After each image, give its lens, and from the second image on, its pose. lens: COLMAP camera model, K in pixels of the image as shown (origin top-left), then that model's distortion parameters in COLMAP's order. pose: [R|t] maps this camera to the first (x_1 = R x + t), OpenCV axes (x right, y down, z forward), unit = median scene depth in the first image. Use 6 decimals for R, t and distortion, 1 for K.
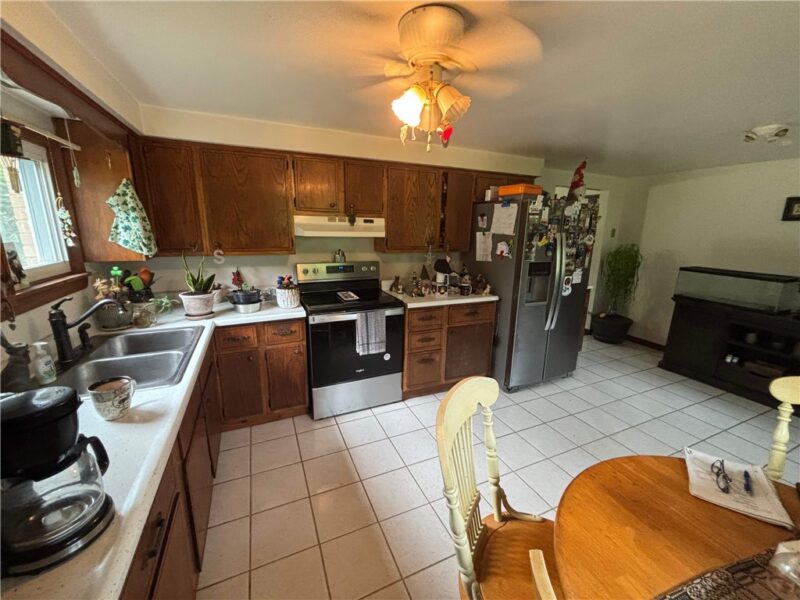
lens RADIAL K [[322.0, 0, 396.2], [0, 322.0, 300.5], [0, 0, 1]] dist [0.000490, 0.000071]
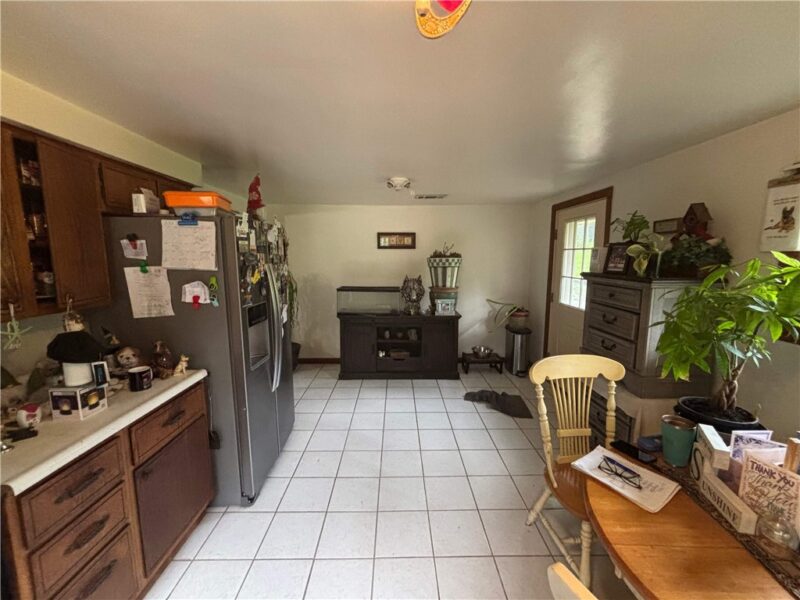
lens RADIAL K [[322.0, 0, 400.2], [0, 322.0, 298.9], [0, 0, 1]] dist [0.000490, 0.000071]
pose [[0.383024, -0.141566, 0.912826, -0.082039], [0.213216, 0.975052, 0.061750, -0.104036], [-0.898795, 0.170977, 0.403652, 0.404159]]
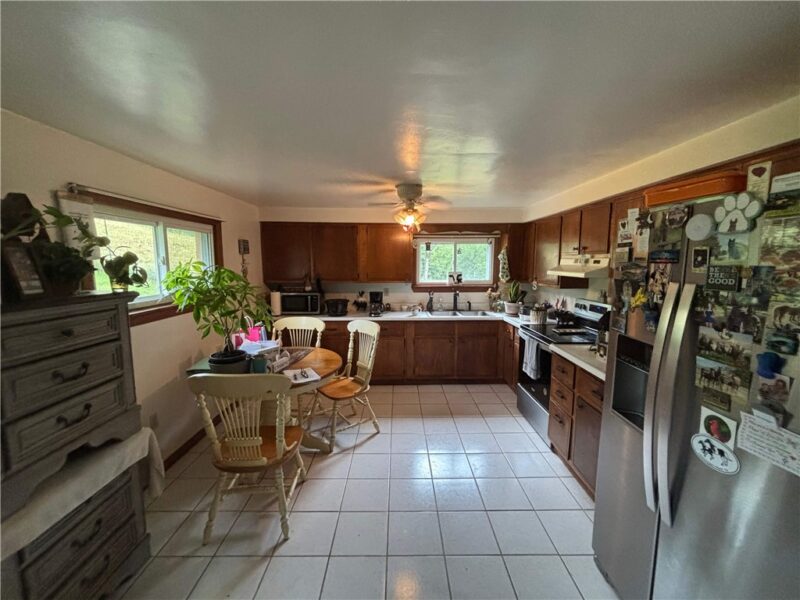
lens RADIAL K [[322.0, 0, 403.7], [0, 322.0, 298.0], [0, 0, 1]] dist [0.000490, 0.000071]
pose [[-0.384783, 0.087497, -0.918850, 0.983317], [-0.216958, 0.959031, 0.182178, -0.184748], [0.897146, 0.269451, -0.350036, 0.807785]]
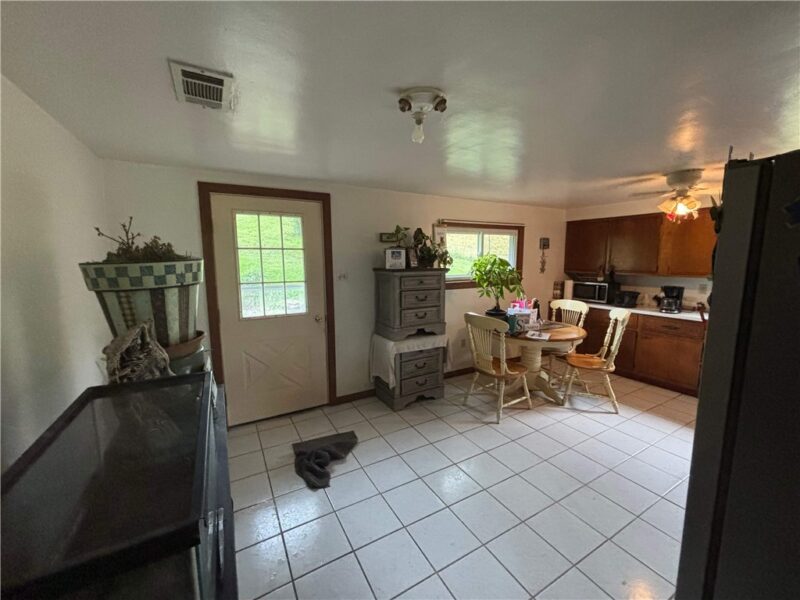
lens RADIAL K [[322.0, 0, 404.0], [0, 322.0, 299.4], [0, 0, 1]] dist [0.000490, 0.000071]
pose [[-0.993909, 0.003529, -0.110151, 0.946369], [-0.034947, 0.937814, 0.345373, -0.284249], [0.104520, 0.347119, -0.931979, 1.296004]]
